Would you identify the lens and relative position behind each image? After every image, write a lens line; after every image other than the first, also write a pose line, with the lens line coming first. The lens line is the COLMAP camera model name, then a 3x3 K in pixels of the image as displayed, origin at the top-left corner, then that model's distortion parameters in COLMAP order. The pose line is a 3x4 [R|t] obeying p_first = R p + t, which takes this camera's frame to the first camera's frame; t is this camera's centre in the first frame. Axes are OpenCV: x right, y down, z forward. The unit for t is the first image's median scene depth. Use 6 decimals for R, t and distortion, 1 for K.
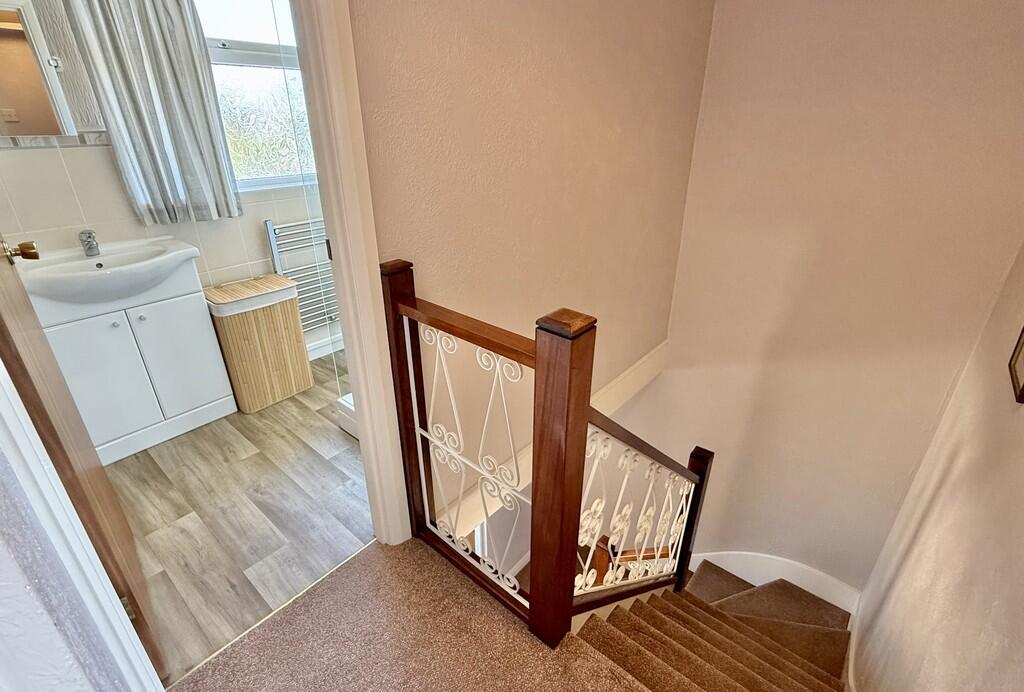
lens RADIAL K [[482.6, 0, 512.0], [0, 482.6, 346.0], [0, 0, 1]] dist [-0.000563, -0.000418]
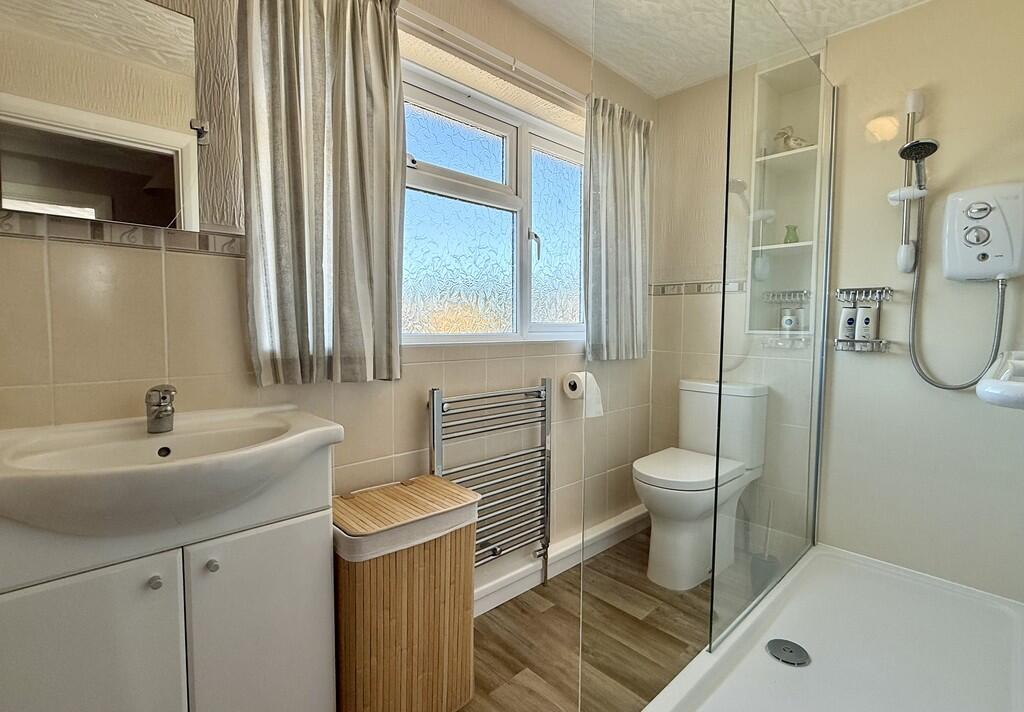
lens RADIAL K [[490.6, 0, 512.0], [0, 490.6, 356.0], [0, 0, 1]] dist [0.000828, -0.000121]
pose [[0.993060, 0.018502, -0.116147, -0.388975], [-0.059886, 0.929488, -0.363959, -0.085067], [0.101223, 0.368388, 0.924145, 0.468757]]
